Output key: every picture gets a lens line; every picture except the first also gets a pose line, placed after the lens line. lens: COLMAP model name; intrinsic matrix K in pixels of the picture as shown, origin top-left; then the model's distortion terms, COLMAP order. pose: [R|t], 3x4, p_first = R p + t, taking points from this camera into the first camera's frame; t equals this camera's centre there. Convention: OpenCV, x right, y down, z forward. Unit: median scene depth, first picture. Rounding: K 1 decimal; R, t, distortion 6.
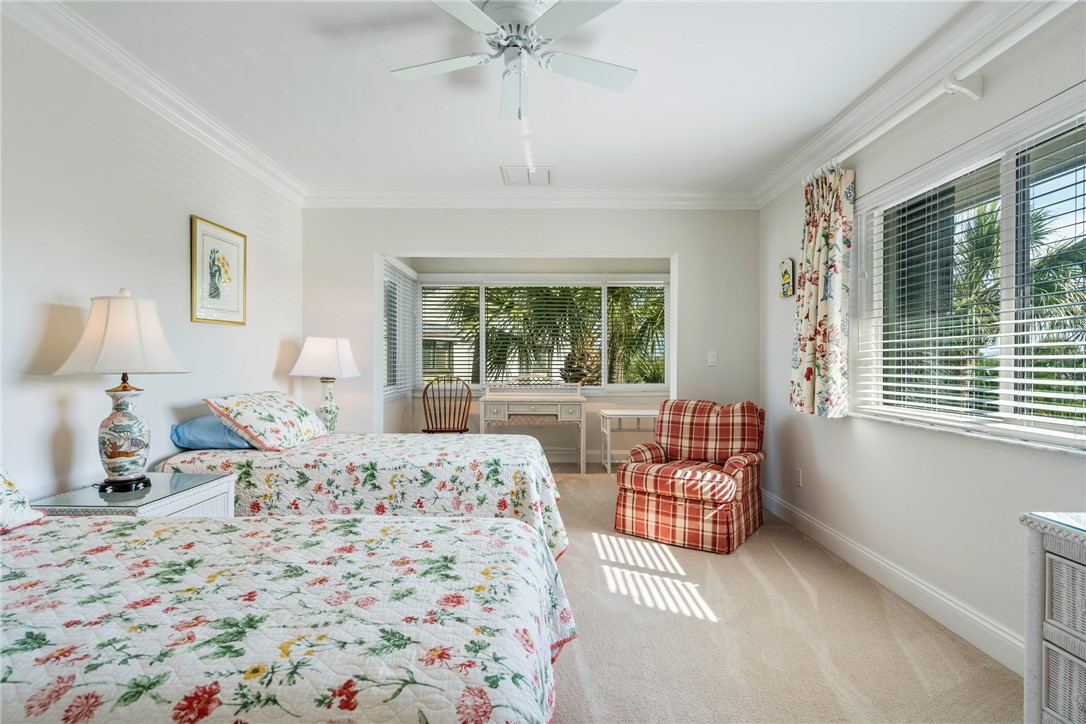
lens RADIAL K [[530.5, 0, 544.1], [0, 530.5, 363.1], [0, 0, 1]] dist [0.001904, 0.001265]
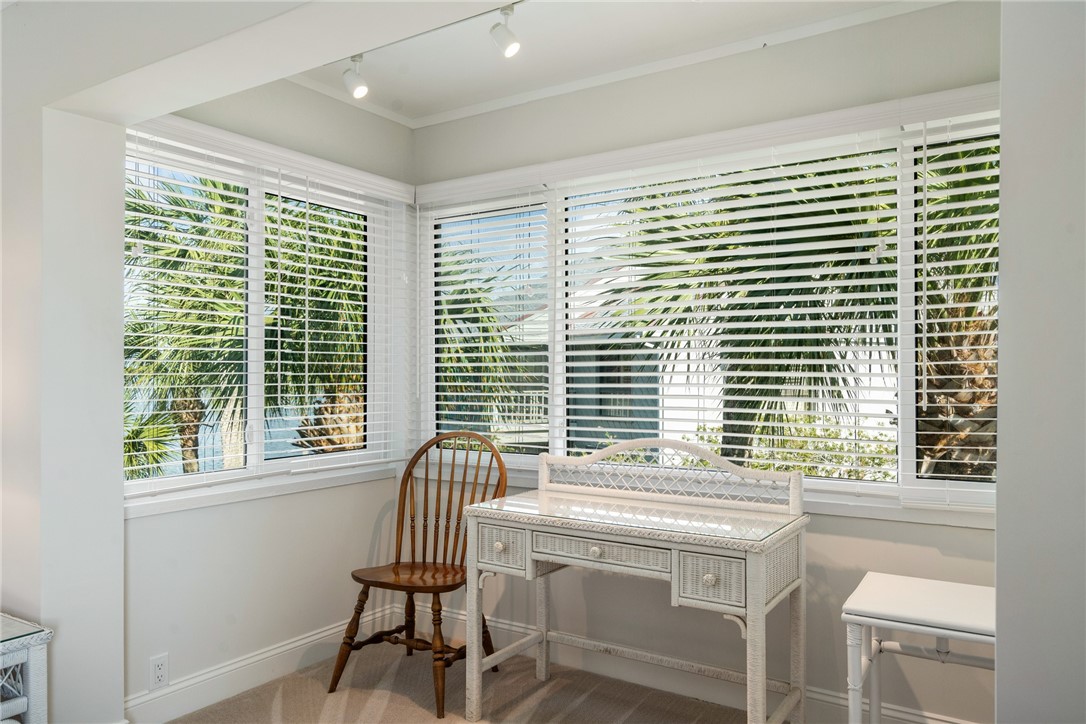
lens RADIAL K [[763.2, 0, 543.0], [0, 763.2, 362.0], [0, 0, 1]] dist [-0.000481, -0.000066]
pose [[0.835298, -0.003639, -0.549785, 0.350102], [-0.002246, 0.999947, -0.010031, -0.040601], [0.549792, 0.009613, 0.835246, 1.028650]]
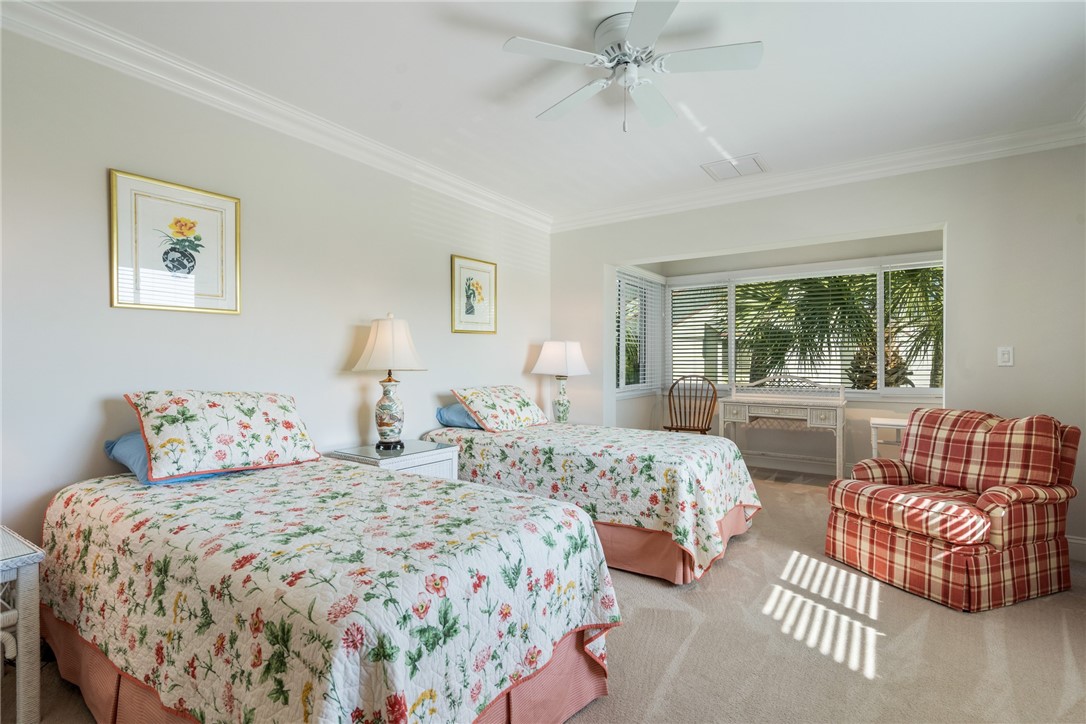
lens RADIAL K [[515.4, 0, 543.0], [0, 515.4, 362.0], [0, 0, 1]] dist [-0.001969, 0.001224]
pose [[0.822945, -0.002845, -0.568114, 0.265775], [0.001751, 0.999995, -0.002471, 0.000472], [0.568118, 0.001039, 0.822946, 0.043179]]
